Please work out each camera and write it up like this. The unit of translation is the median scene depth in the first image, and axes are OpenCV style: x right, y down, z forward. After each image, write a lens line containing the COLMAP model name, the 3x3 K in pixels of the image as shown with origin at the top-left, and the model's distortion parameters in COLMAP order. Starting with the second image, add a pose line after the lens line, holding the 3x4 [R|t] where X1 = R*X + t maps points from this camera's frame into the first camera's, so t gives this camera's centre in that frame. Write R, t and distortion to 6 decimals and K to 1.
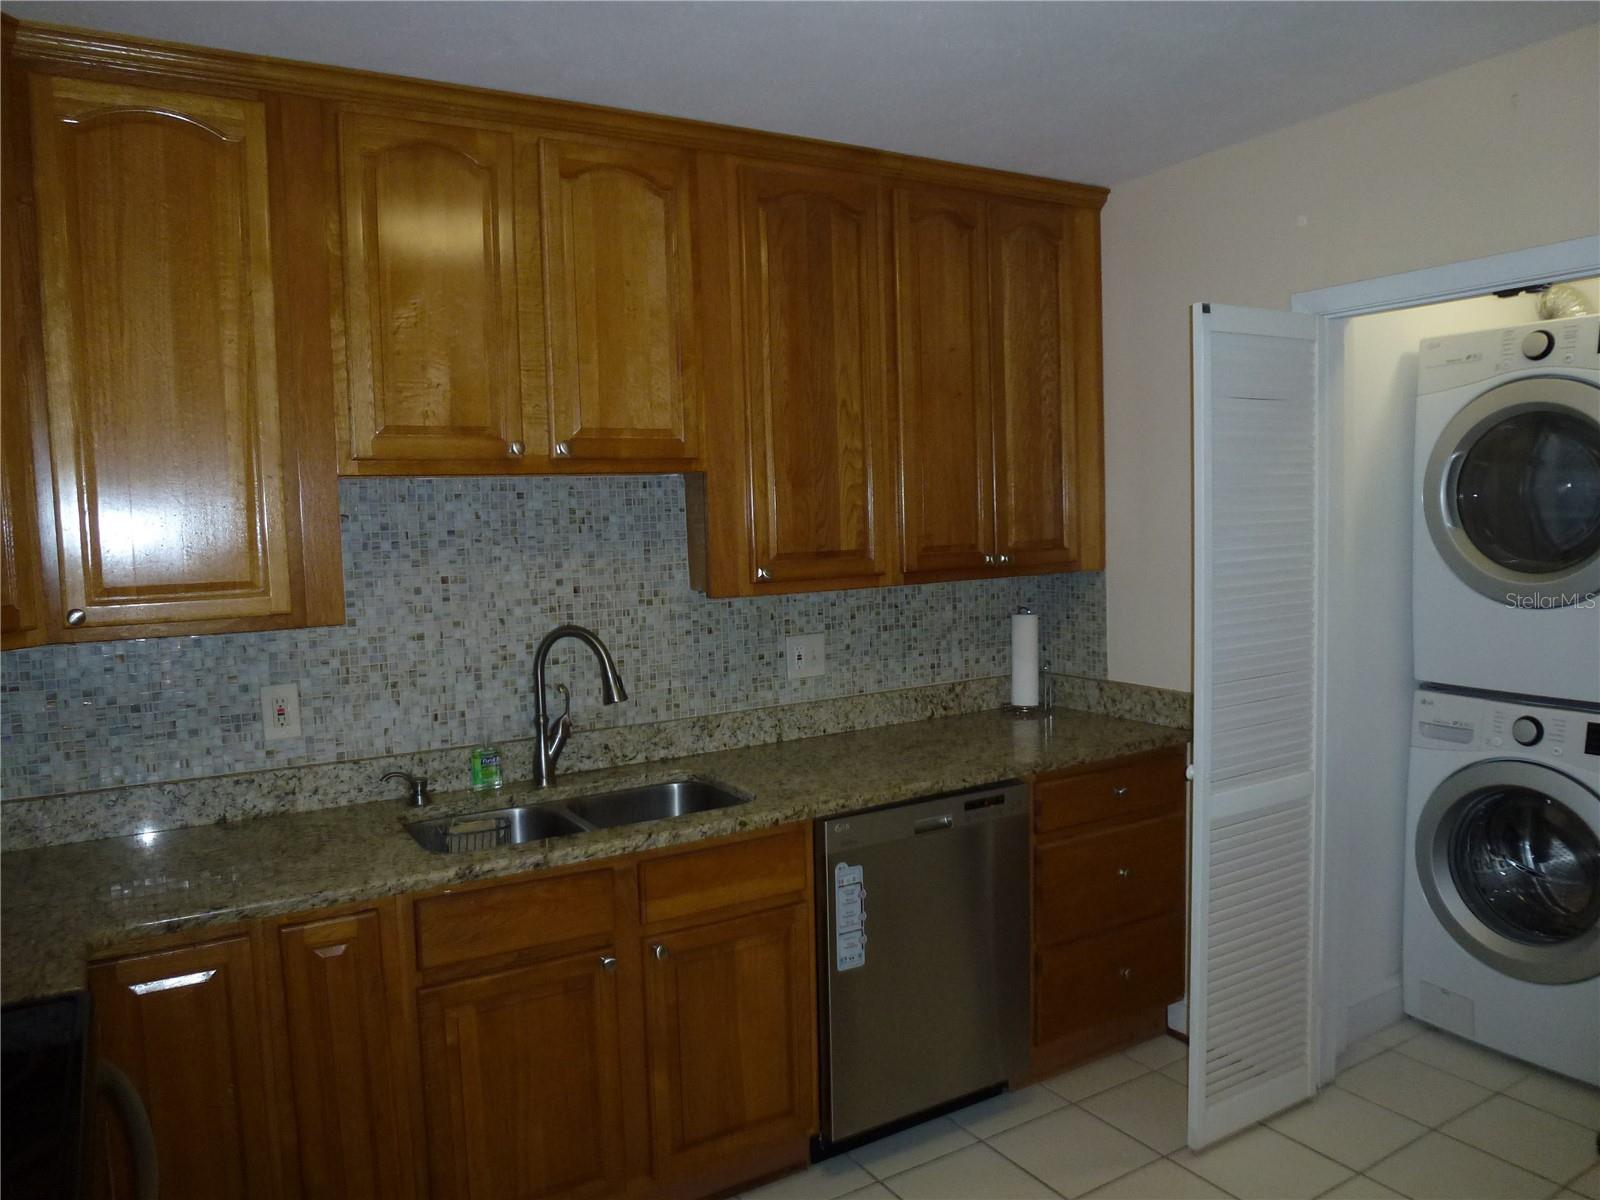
lens RADIAL K [[1154.3, 0, 798.6], [0, 1154.3, 595.4], [0, 0, 1]] dist [-0.068646, 0.031311]
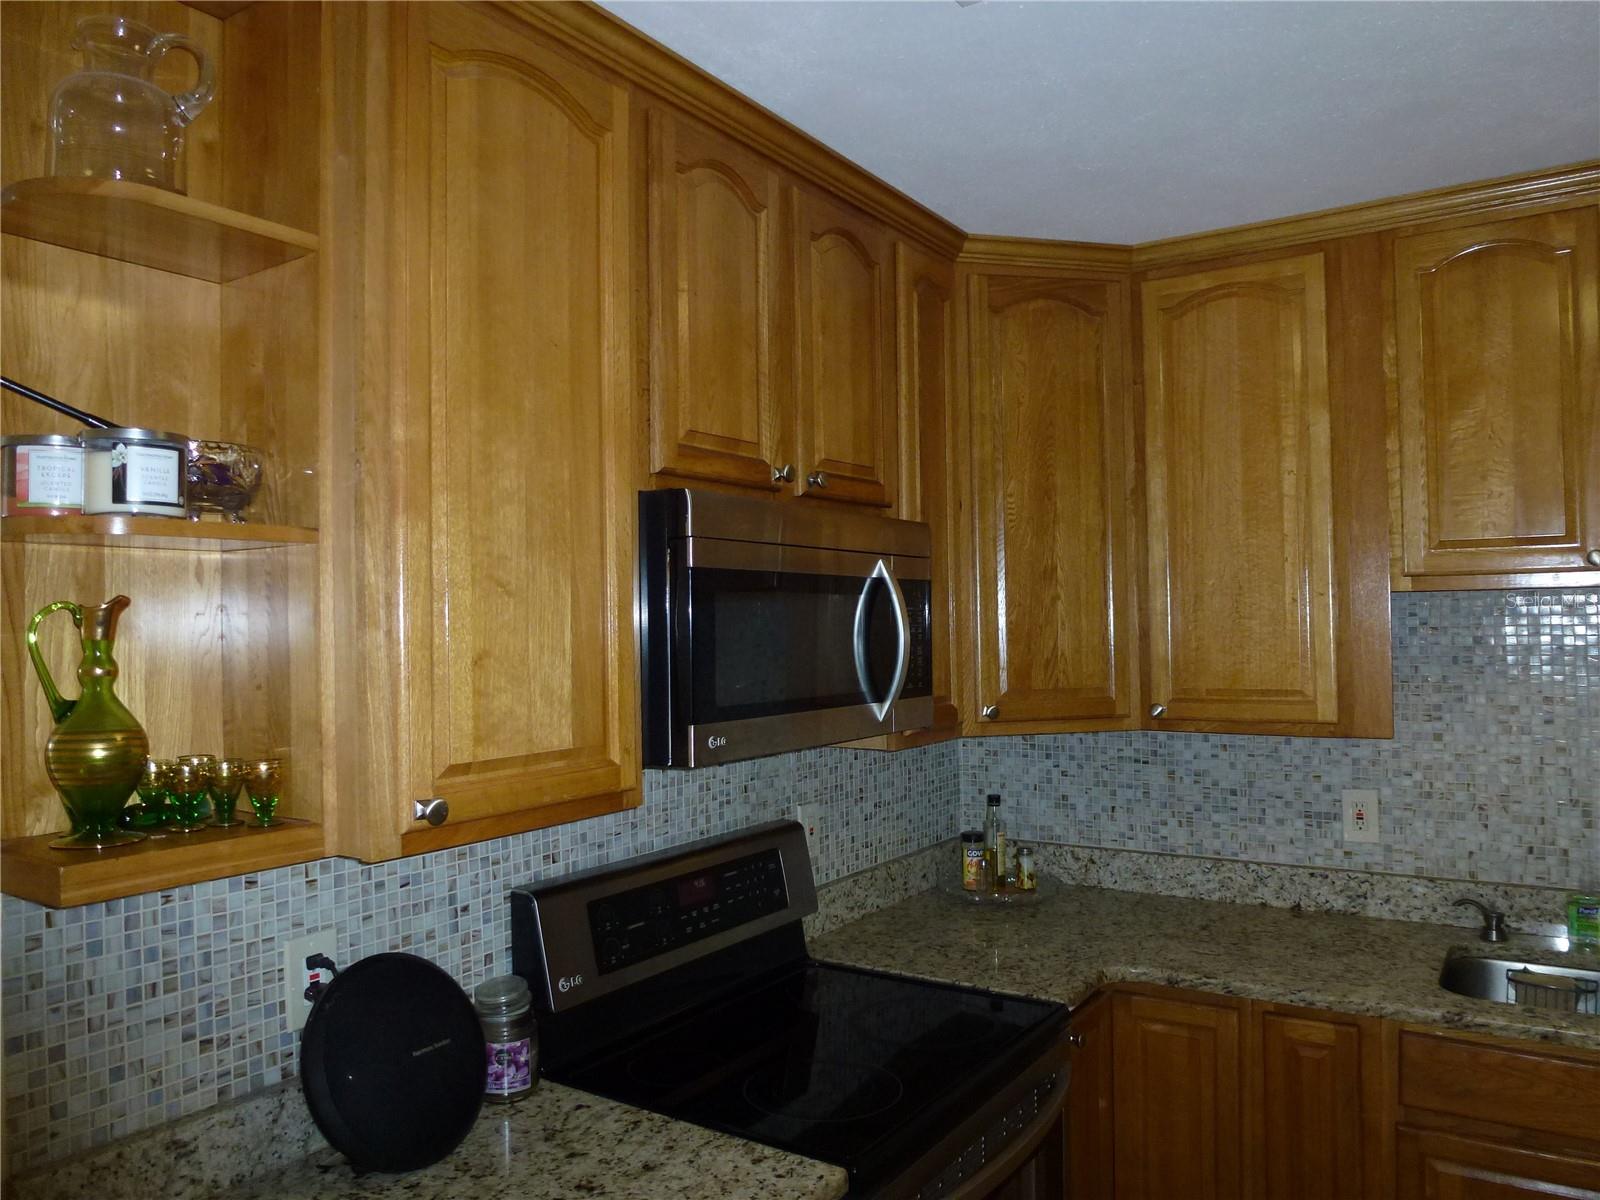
lens RADIAL K [[1154.3, 0, 802.9], [0, 1154.3, 597.2], [0, 0, 1]] dist [-0.068646, 0.031311]
pose [[0.437421, -0.000787, -0.899257, 0.262042], [-0.061054, 0.997666, -0.030571, -0.035041], [0.897182, 0.068275, 0.436352, 0.083462]]
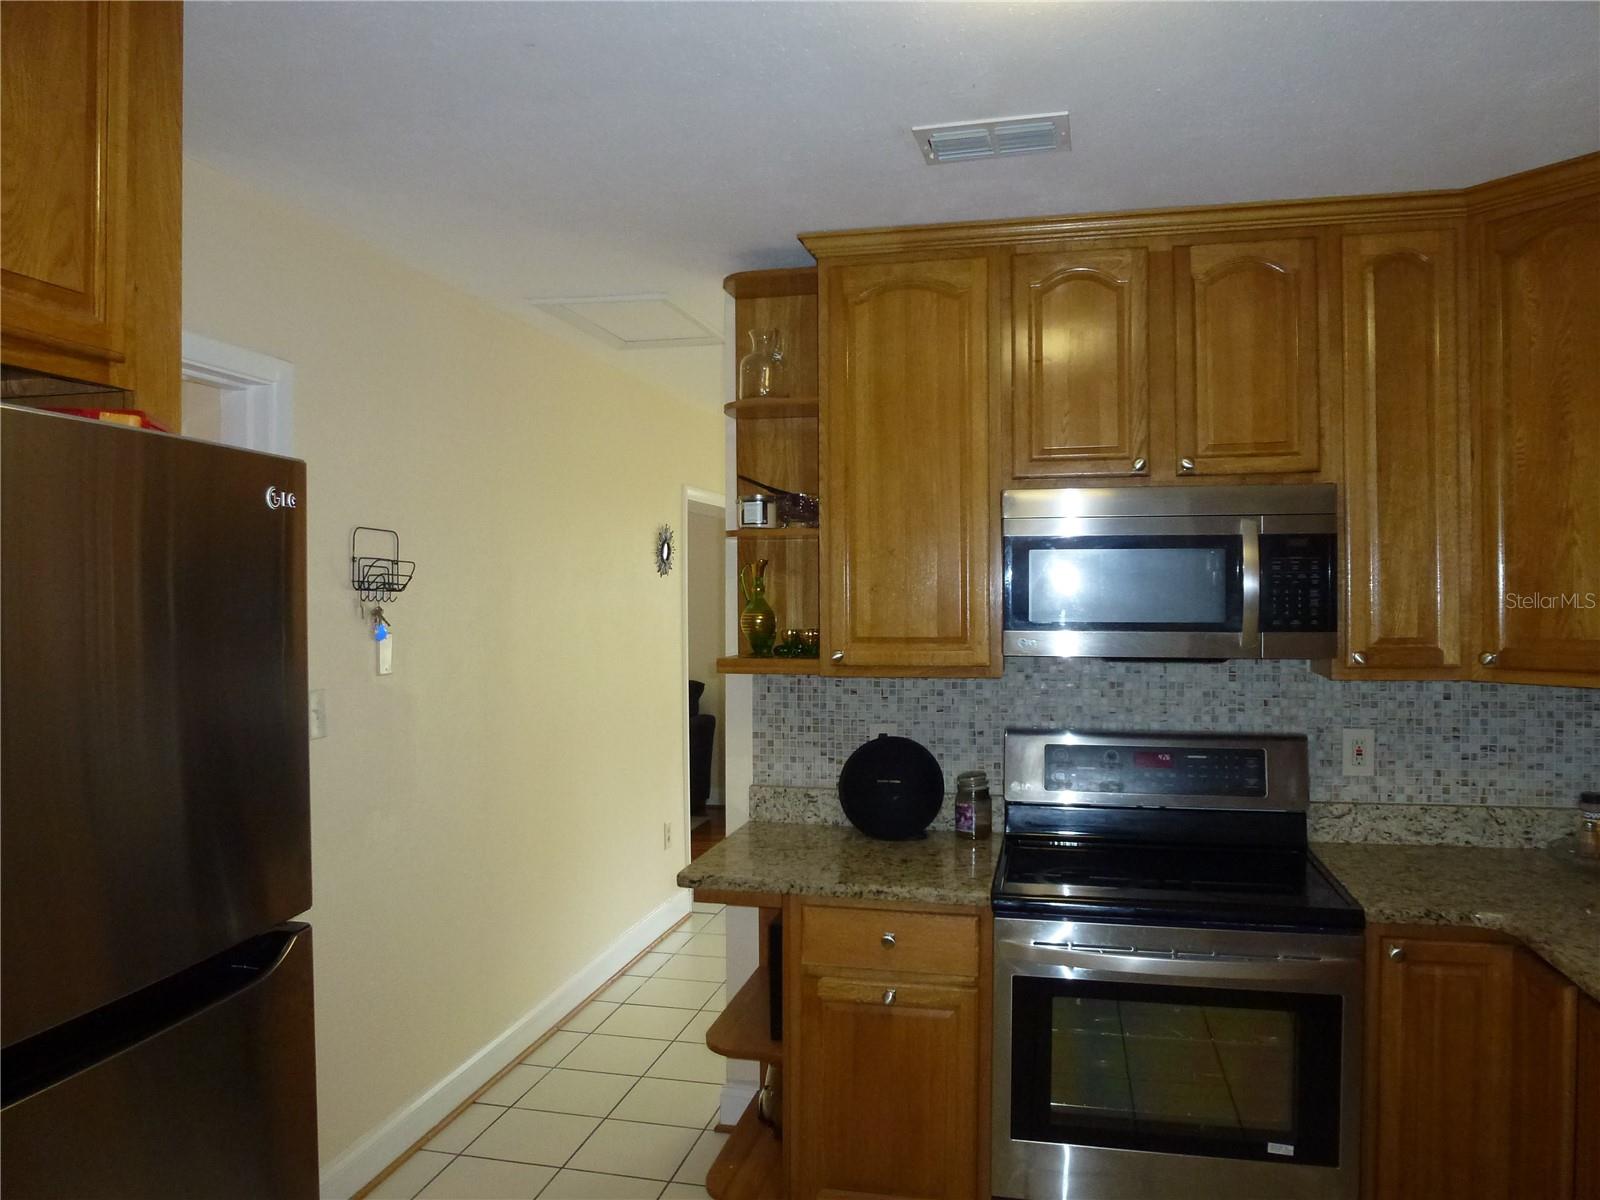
lens RADIAL K [[1154.3, 0, 803.5], [0, 1154.3, 597.0], [0, 0, 1]] dist [-0.068646, 0.031311]
pose [[-0.689630, 0.033040, -0.723408, 0.744513], [-0.029577, 0.996840, 0.073724, -0.114456], [0.723558, 0.072238, -0.686473, 1.402262]]
